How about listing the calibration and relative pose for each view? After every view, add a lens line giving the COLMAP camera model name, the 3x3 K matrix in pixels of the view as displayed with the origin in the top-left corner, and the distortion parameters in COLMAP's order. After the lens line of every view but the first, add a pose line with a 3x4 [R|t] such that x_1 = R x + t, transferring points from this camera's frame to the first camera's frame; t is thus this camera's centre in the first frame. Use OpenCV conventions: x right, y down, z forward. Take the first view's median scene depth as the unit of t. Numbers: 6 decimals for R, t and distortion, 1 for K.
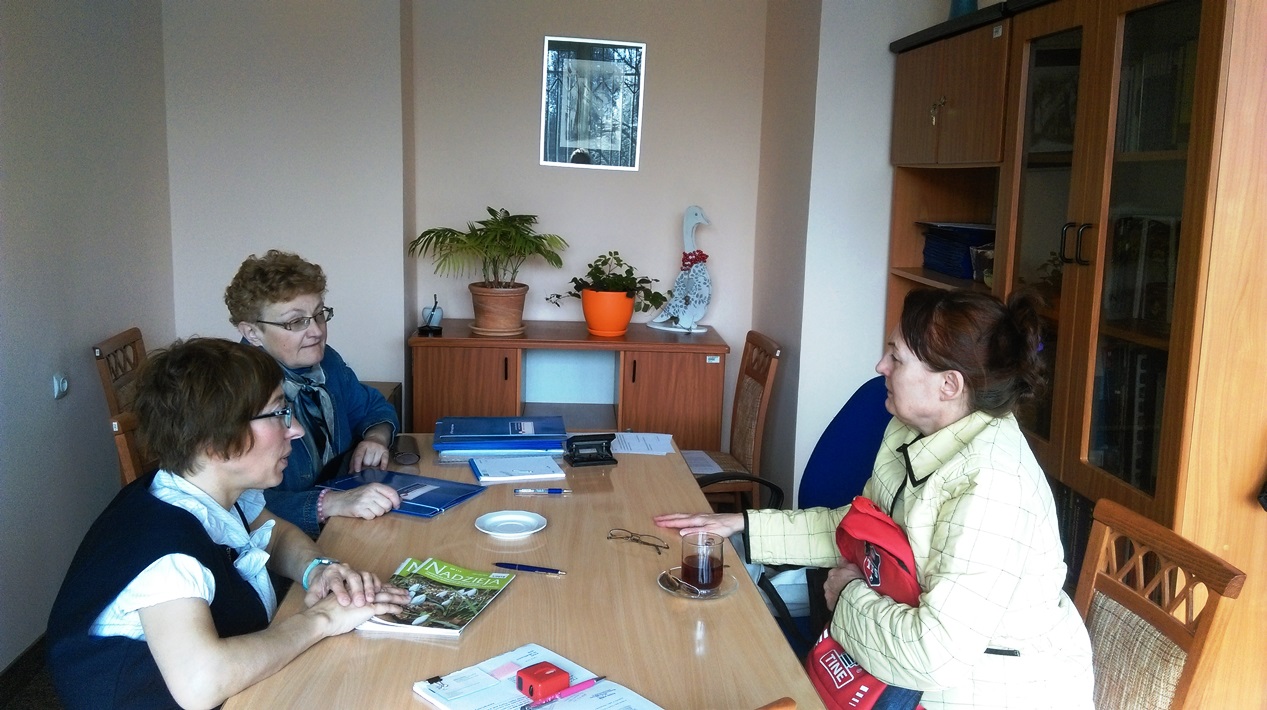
lens RADIAL K [[1064.7, 0, 633.5], [0, 1064.7, 355.0], [0, 0, 1]] dist [0.103403, -0.221459]
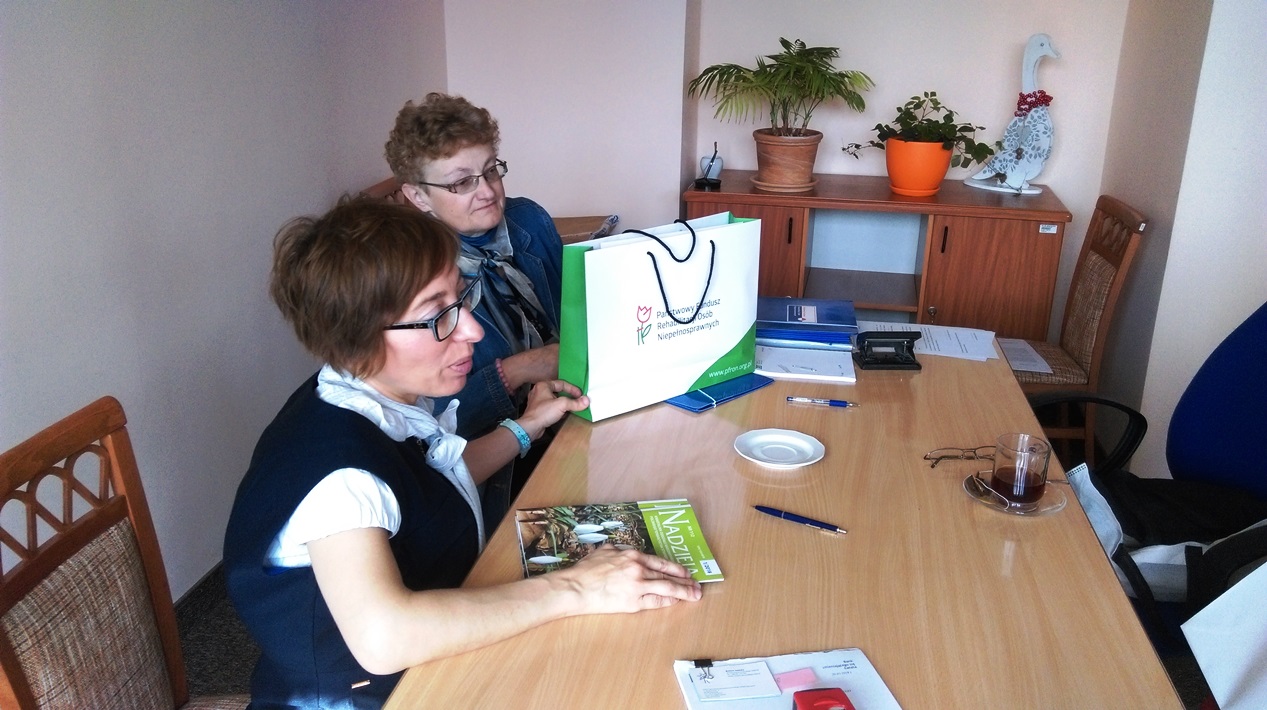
lens RADIAL K [[1064.7, 0, 633.5], [0, 1064.7, 355.0], [0, 0, 1]] dist [0.103403, -0.221459]
pose [[0.963143, 0.070539, -0.259576, -0.009480], [-0.032732, 0.988567, 0.147189, -0.010947], [0.266991, -0.133267, 0.954440, 0.119185]]
